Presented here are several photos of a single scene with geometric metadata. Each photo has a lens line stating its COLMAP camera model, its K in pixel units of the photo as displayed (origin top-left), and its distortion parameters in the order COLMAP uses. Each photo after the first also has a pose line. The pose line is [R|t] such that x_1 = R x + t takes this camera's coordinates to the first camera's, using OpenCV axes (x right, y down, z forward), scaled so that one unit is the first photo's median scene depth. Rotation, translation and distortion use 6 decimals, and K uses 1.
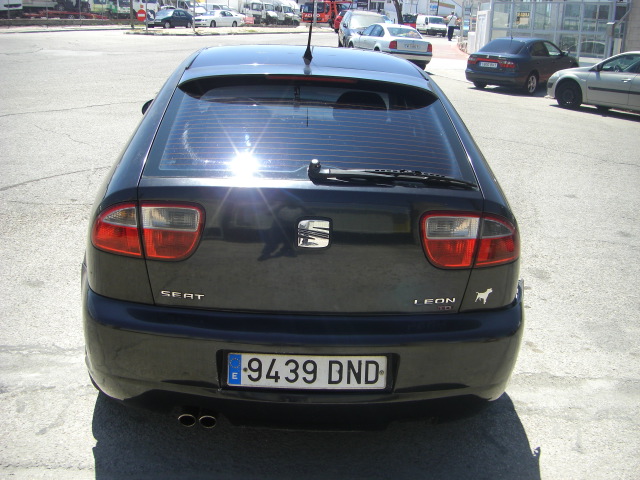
lens RADIAL K [[720.0, 0, 317.9], [0, 720.0, 238.4], [0, 0, 1]] dist [-0.133499, 0.000000]
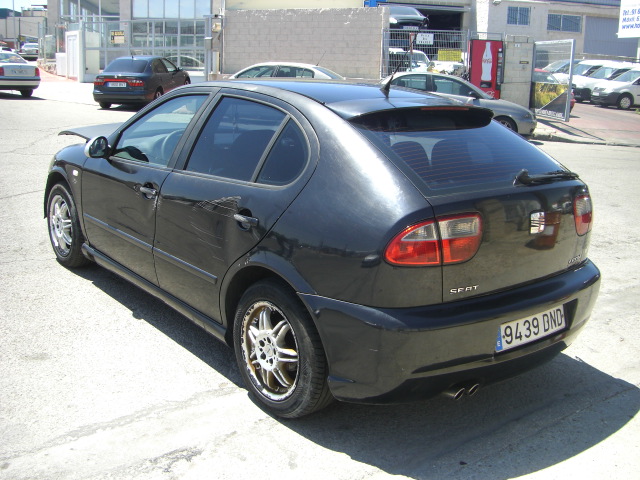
lens RADIAL K [[720.0, 0, 319.8], [0, 720.0, 237.1], [0, 0, 1]] dist [-0.133499, 0.000000]
pose [[0.810674, -0.161339, 0.562830, -1.044786], [0.174115, 0.984226, 0.031348, -0.088661], [-0.559009, 0.072584, 0.825978, 0.116688]]
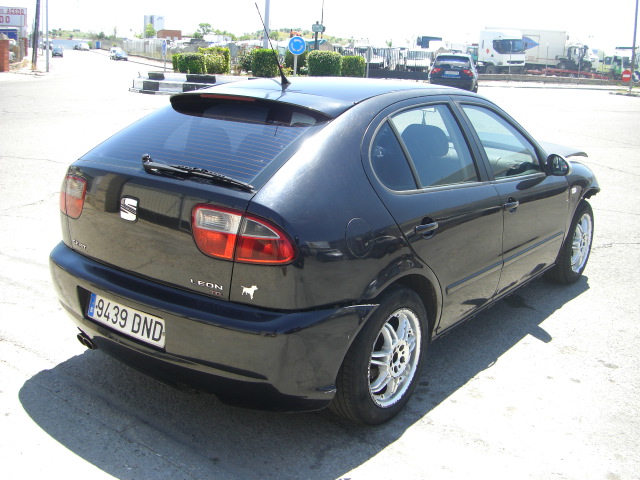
lens RADIAL K [[720.0, 0, 321.5], [0, 720.0, 243.4], [0, 0, 1]] dist [-0.133499, 0.000000]
pose [[0.754196, 0.144764, -0.640493, 1.031566], [-0.193019, 0.981179, -0.005518, -0.005591], [0.627640, 0.127790, 0.767944, 0.230223]]
